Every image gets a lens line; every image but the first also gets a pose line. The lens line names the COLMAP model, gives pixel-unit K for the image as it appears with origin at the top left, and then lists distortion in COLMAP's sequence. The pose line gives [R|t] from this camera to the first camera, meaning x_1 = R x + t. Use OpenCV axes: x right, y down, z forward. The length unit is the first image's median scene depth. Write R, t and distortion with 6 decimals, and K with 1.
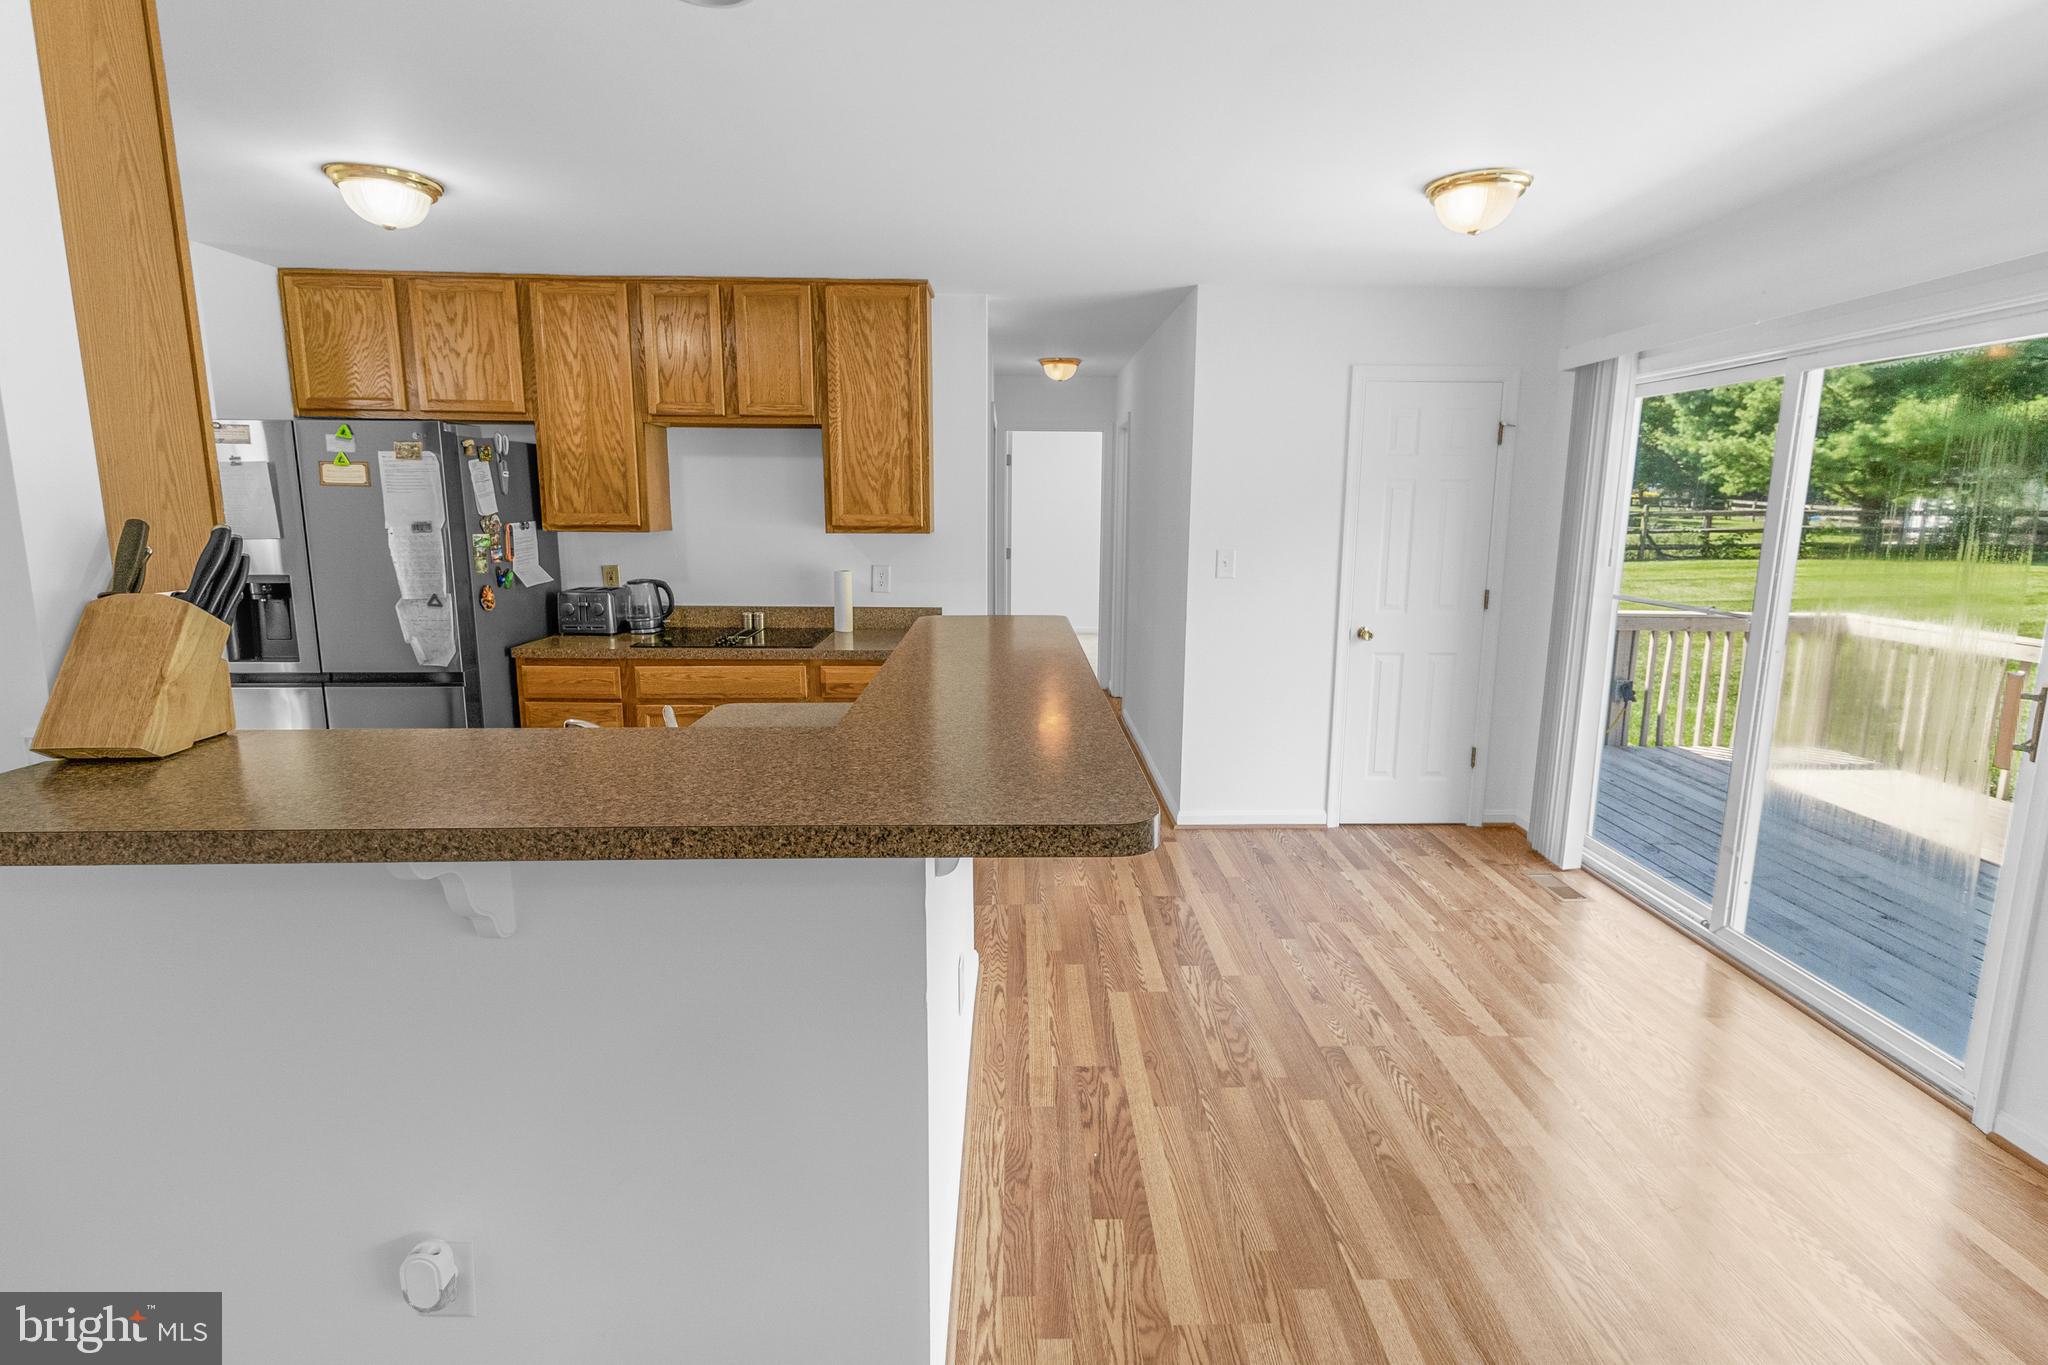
lens RADIAL K [[936.5, 0, 1037.4], [0, 936.5, 654.1], [0, 0, 1]] dist [0.002869, 0.000249]
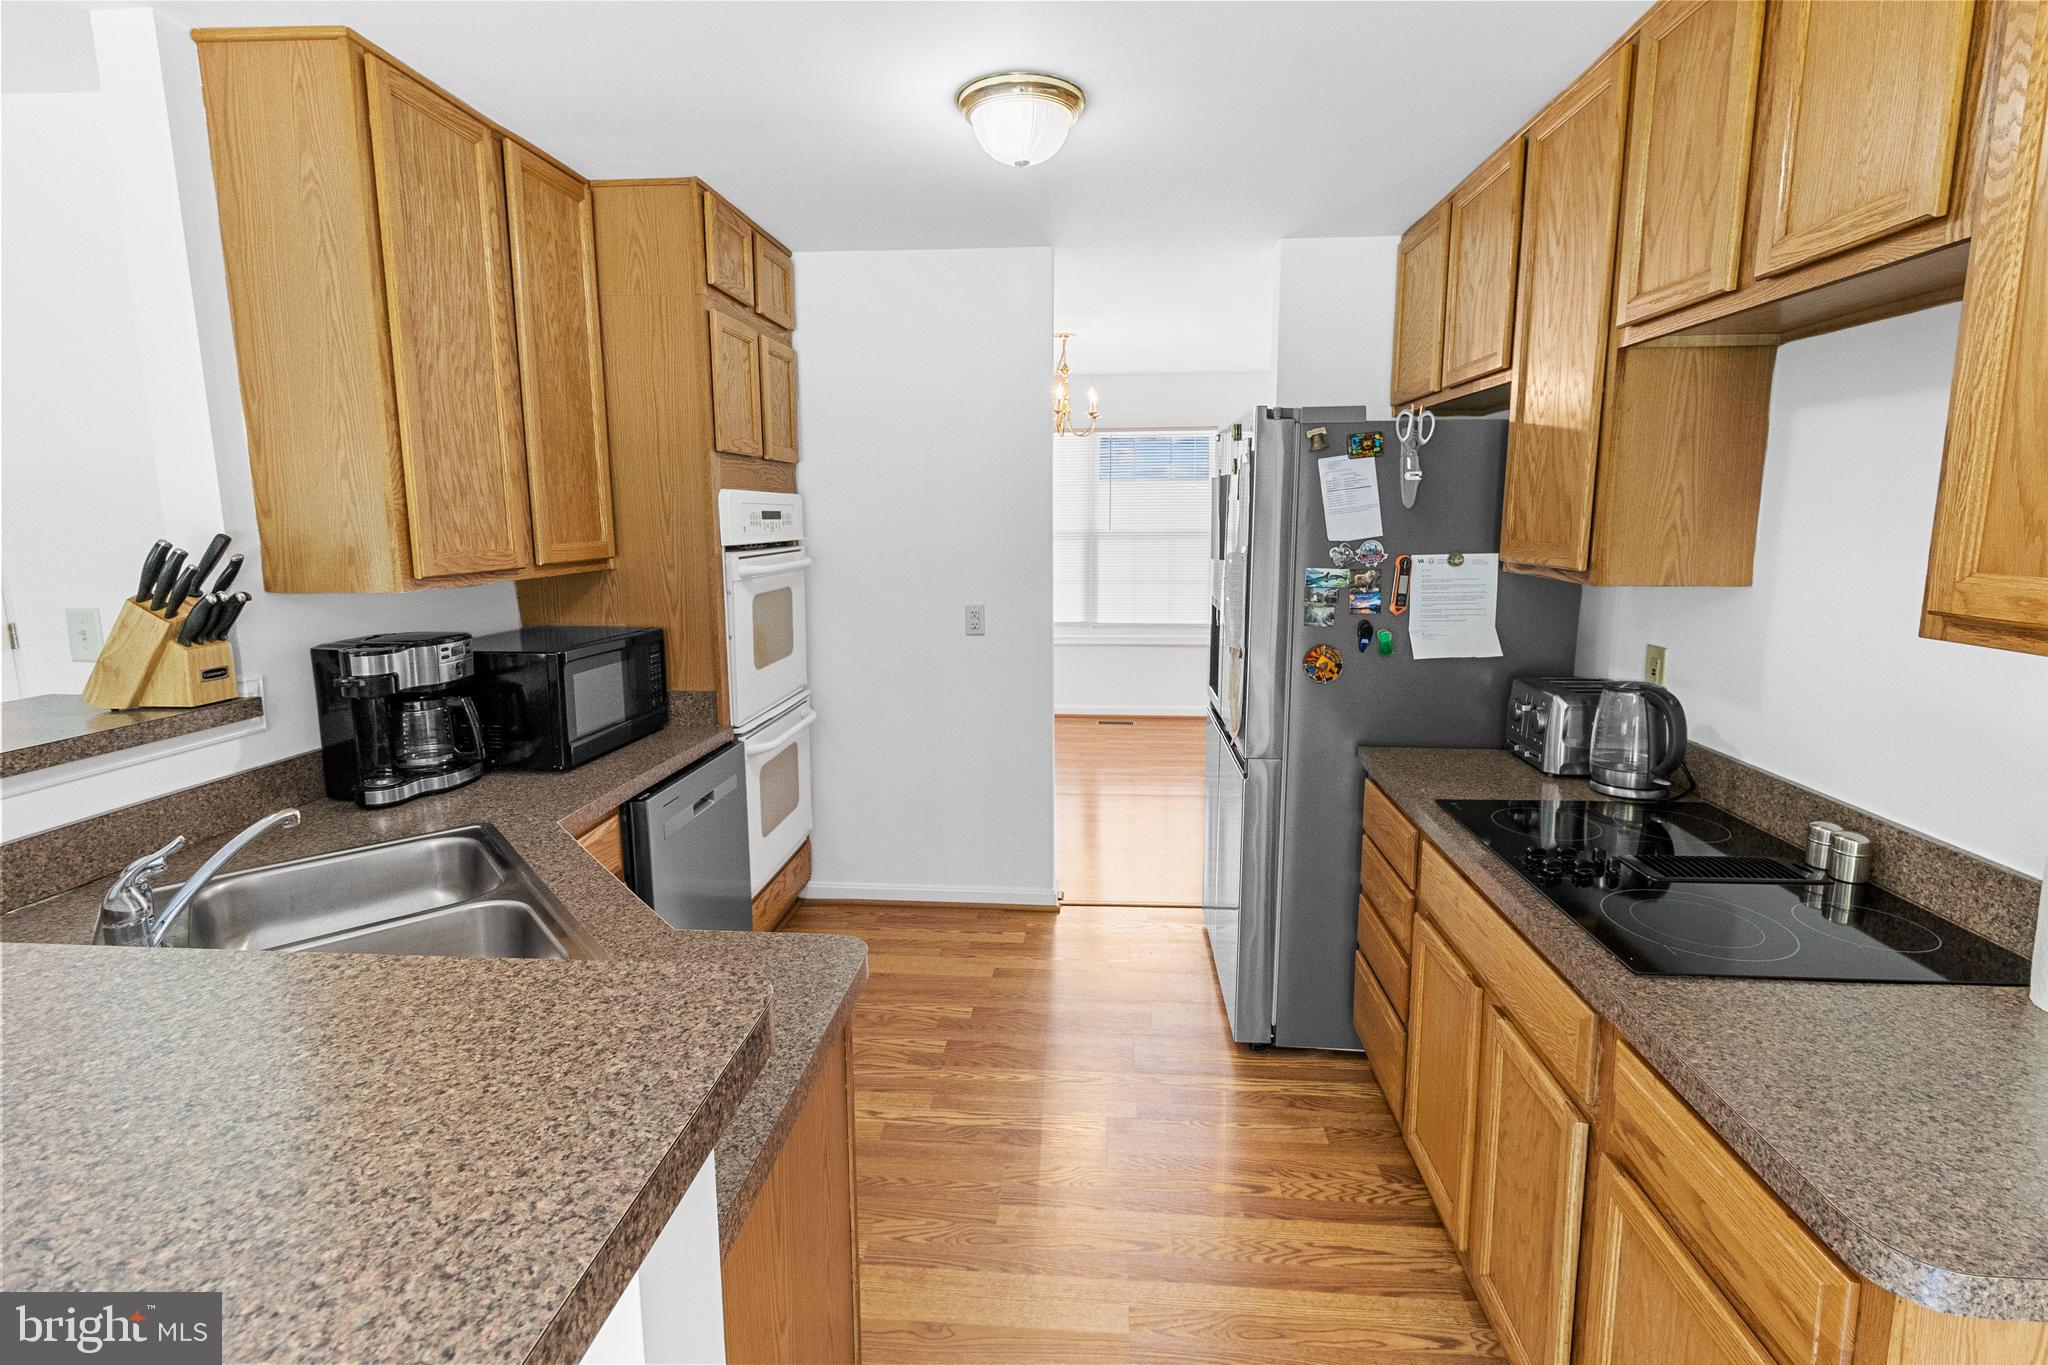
lens RADIAL K [[936.5, 0, 1037.4], [0, 936.5, 654.1], [0, 0, 1]] dist [0.002869, 0.000249]
pose [[-0.098766, 0.143477, -0.984713, 0.154147], [-0.160549, 0.974290, 0.158061, -0.238211], [0.982074, 0.173706, -0.073191, 1.447475]]
